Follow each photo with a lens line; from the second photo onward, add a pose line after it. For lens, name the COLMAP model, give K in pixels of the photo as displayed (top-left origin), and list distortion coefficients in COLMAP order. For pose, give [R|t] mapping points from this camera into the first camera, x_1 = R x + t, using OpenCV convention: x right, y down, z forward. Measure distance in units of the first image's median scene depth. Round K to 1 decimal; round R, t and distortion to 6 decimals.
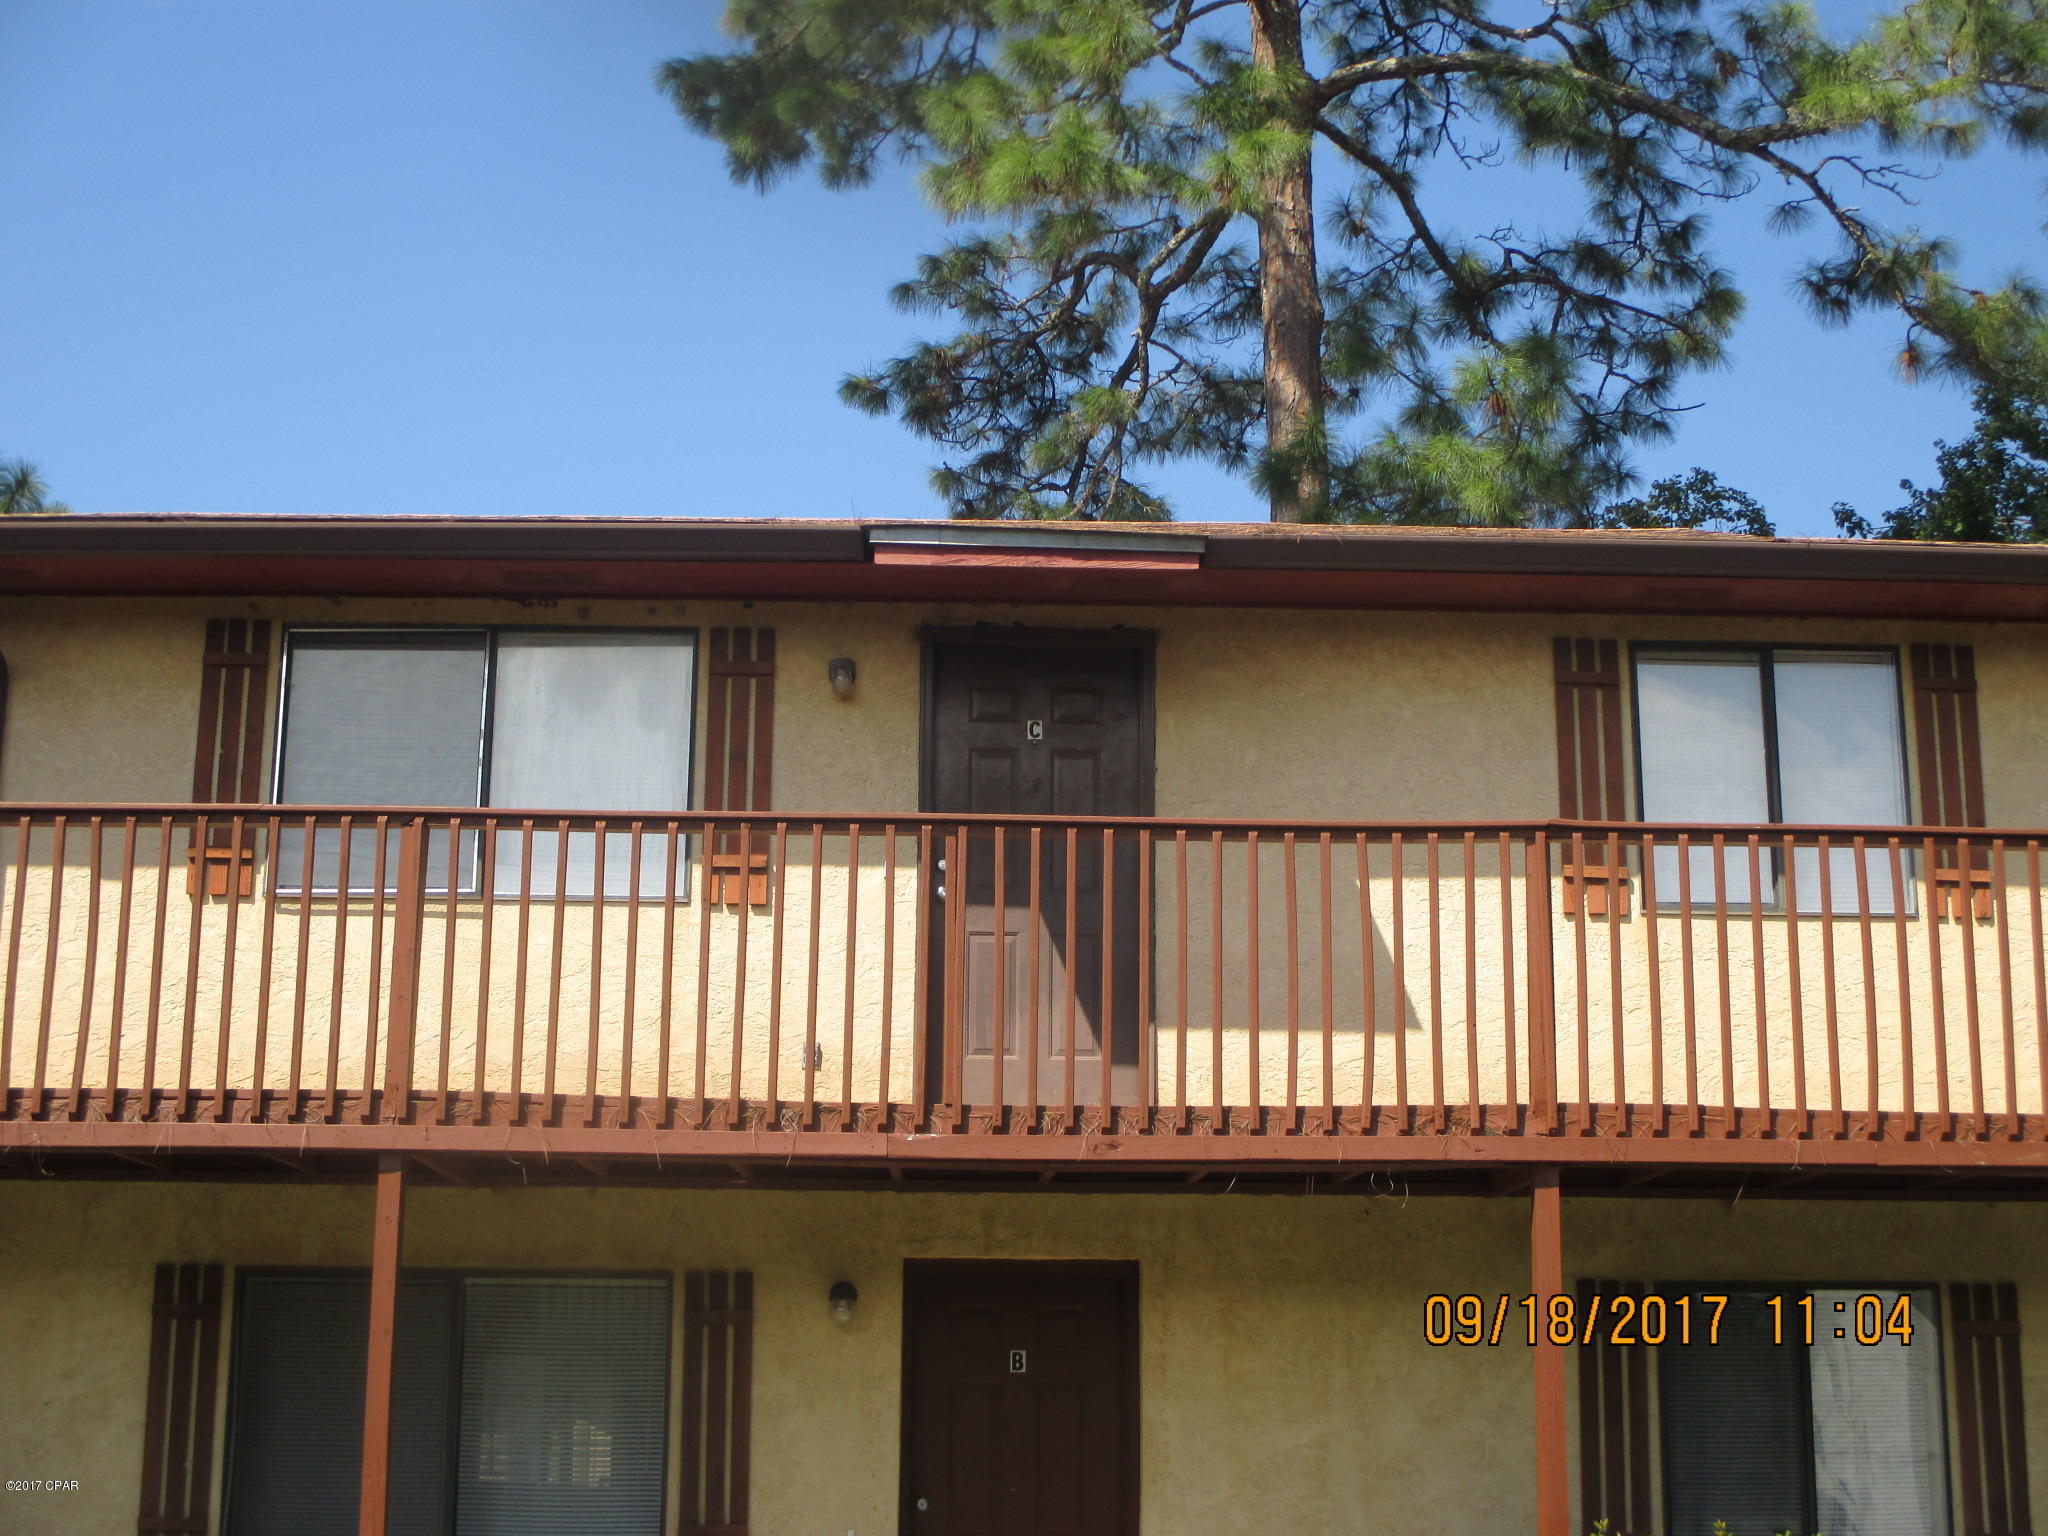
lens RADIAL K [[2930.3, 0, 1024.5], [0, 2930.3, 767.1], [0, 0, 1]] dist [-0.006293, 0.050540]
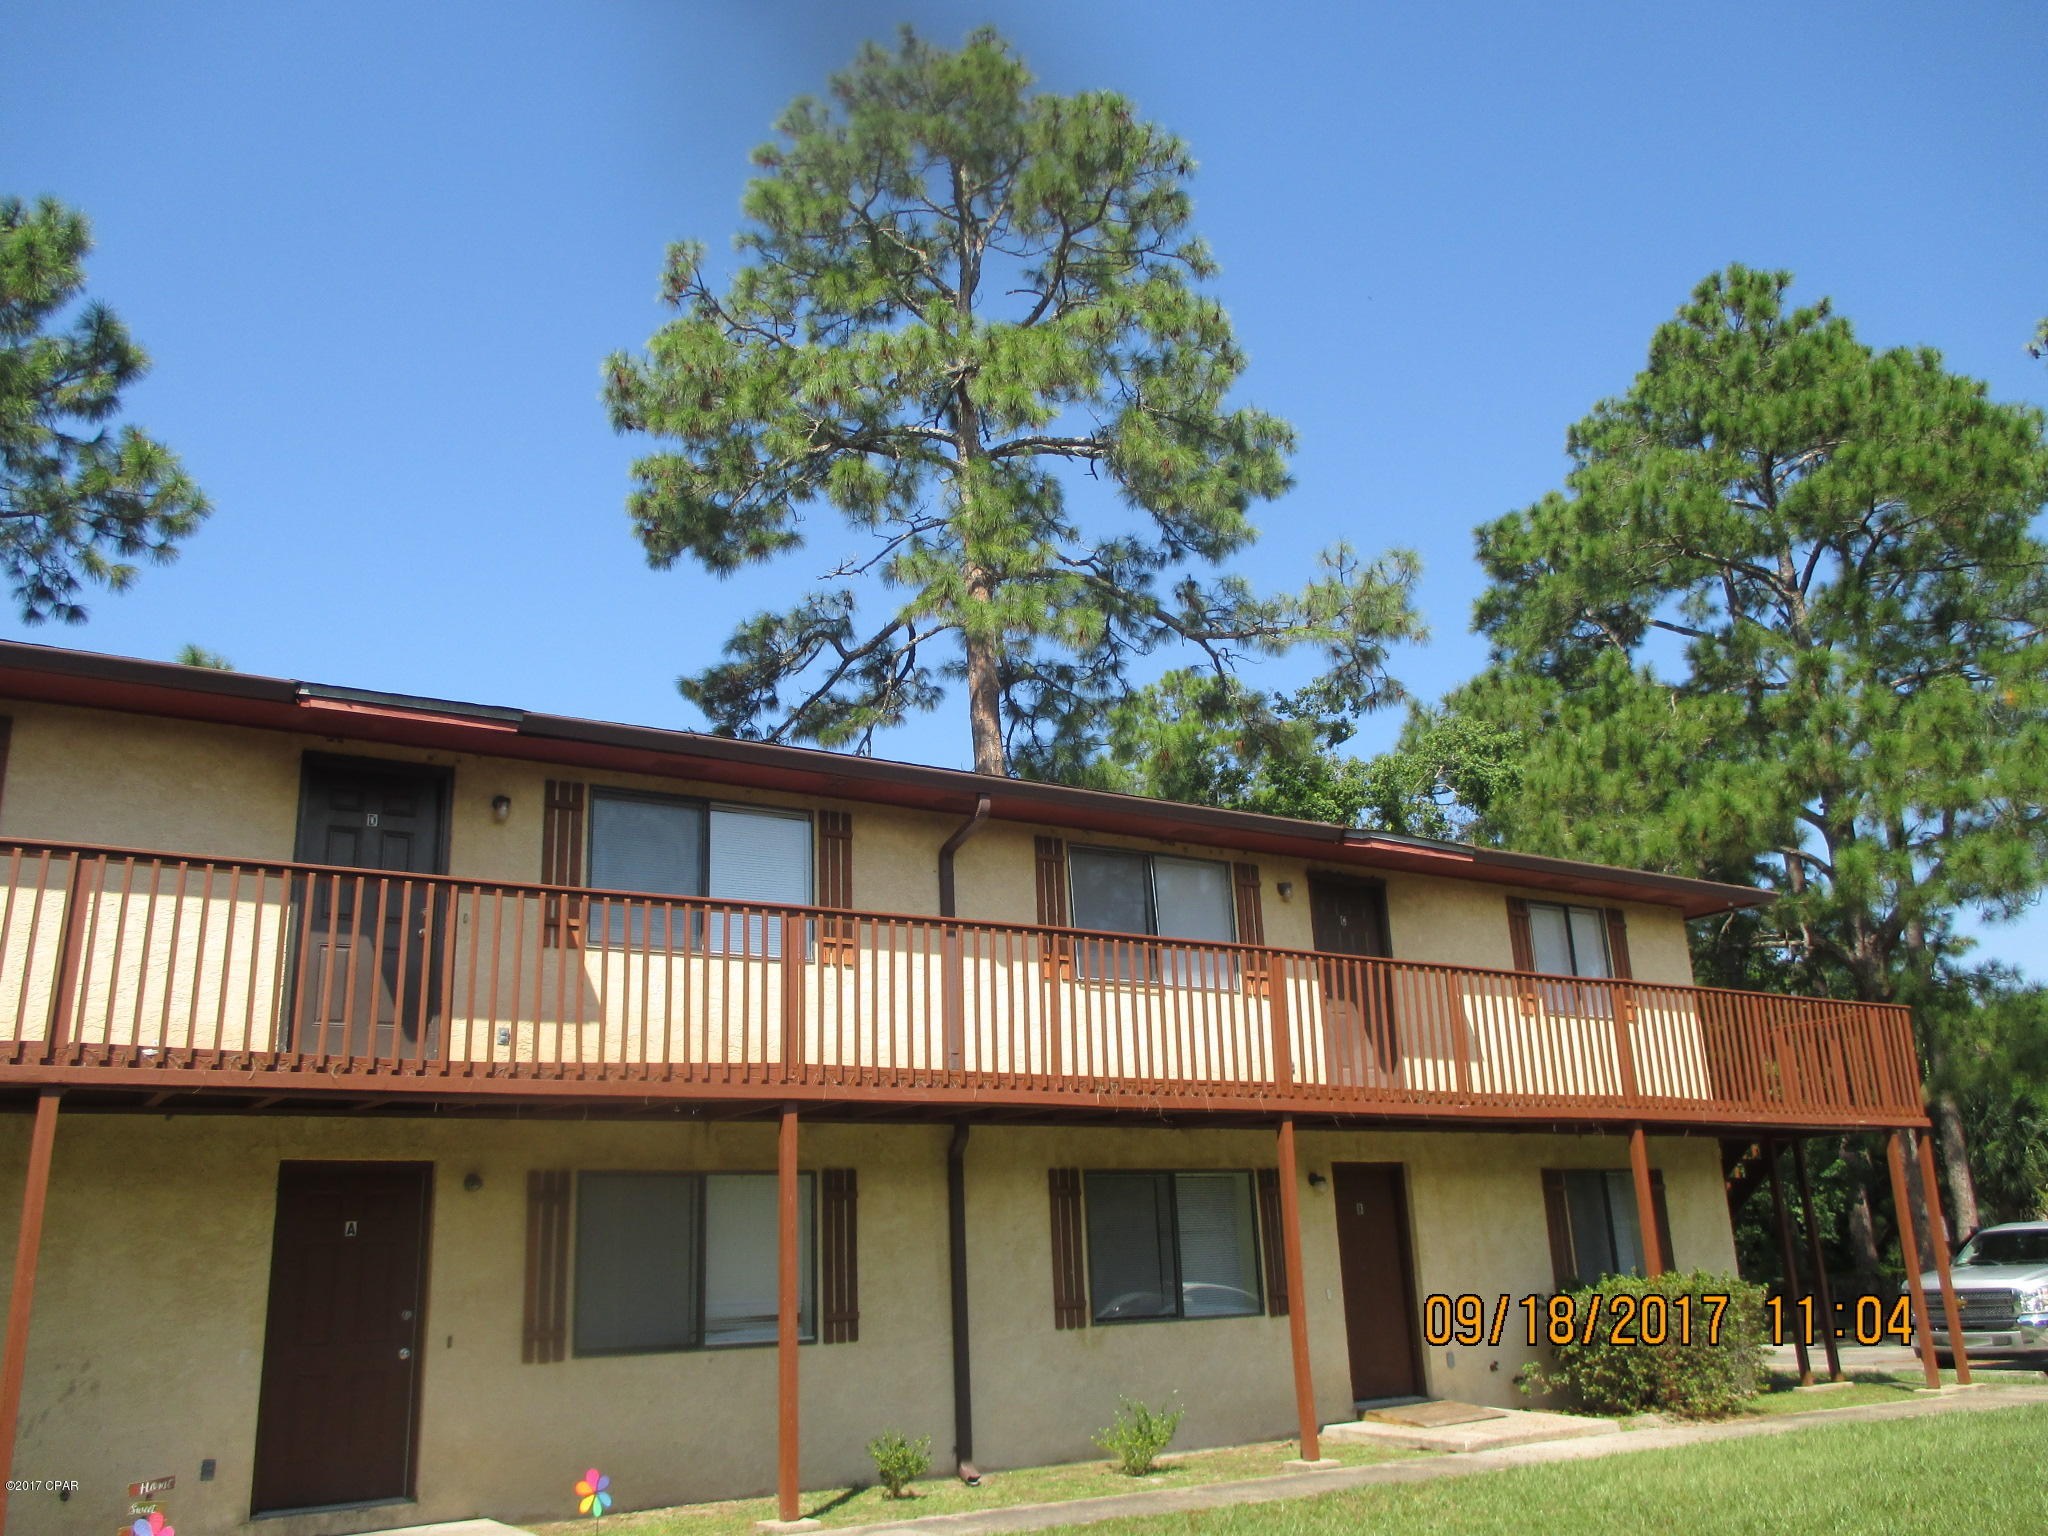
lens RADIAL K [[1752.7, 0, 1034.8], [0, 1752.7, 712.7], [0, 0, 1]] dist [-0.007008, 0.023096]
pose [[0.831493, 0.130385, 0.540017, -0.314932], [-0.087867, 0.990698, -0.103907, -0.002001], [-0.548542, 0.038949, 0.835215, 0.010831]]
